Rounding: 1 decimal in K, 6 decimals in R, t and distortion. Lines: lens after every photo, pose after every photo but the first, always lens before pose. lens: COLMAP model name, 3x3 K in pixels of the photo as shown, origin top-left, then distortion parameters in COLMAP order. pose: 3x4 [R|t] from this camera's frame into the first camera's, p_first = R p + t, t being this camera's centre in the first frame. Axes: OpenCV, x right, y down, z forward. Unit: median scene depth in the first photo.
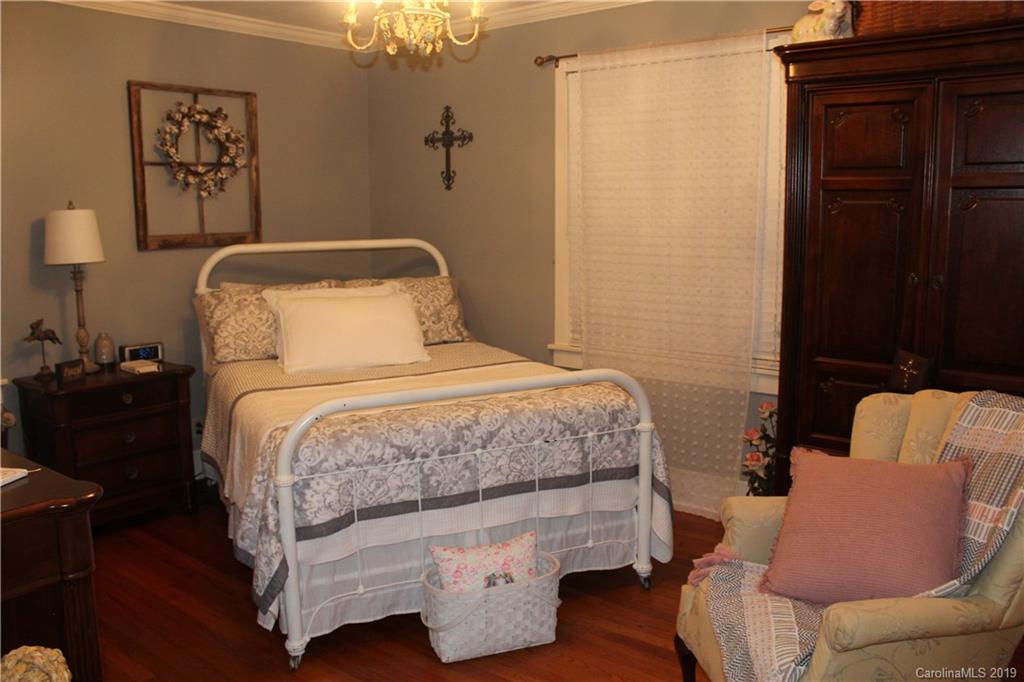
lens RADIAL K [[879.3, 0, 512.0], [0, 879.3, 341.0], [0, 0, 1]] dist [-0.166984, 0.127638]
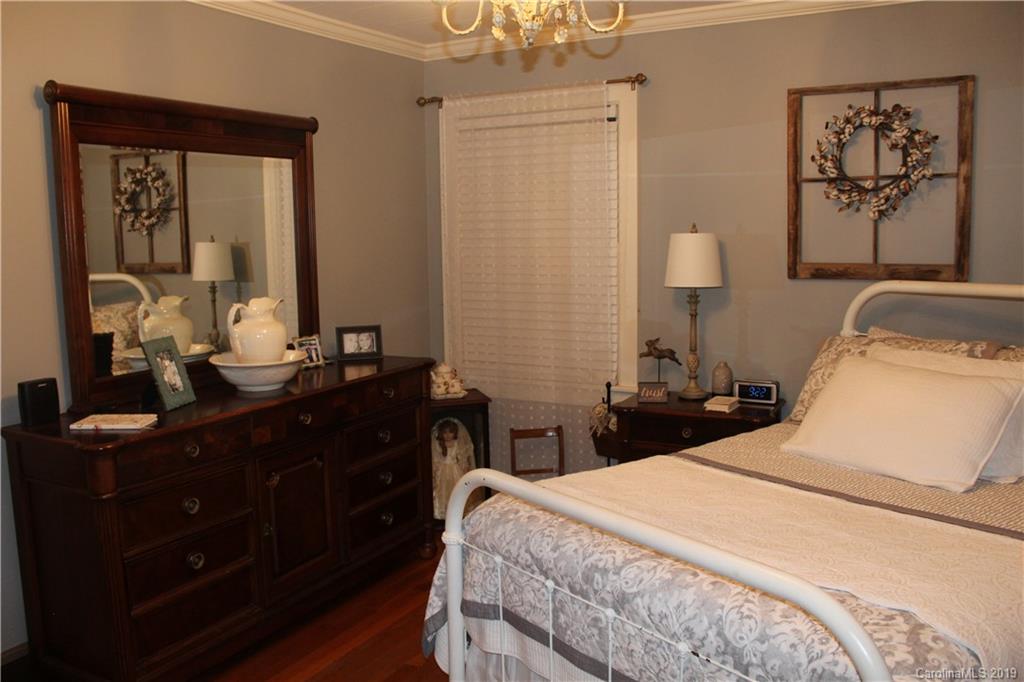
lens RADIAL K [[879.3, 0, 512.0], [0, 879.3, 341.0], [0, 0, 1]] dist [-0.166984, 0.127638]
pose [[0.142880, 0.126060, -0.981679, 0.456538], [-0.127292, 0.985959, 0.108082, -0.111902], [0.981520, 0.109518, 0.156920, 0.635692]]
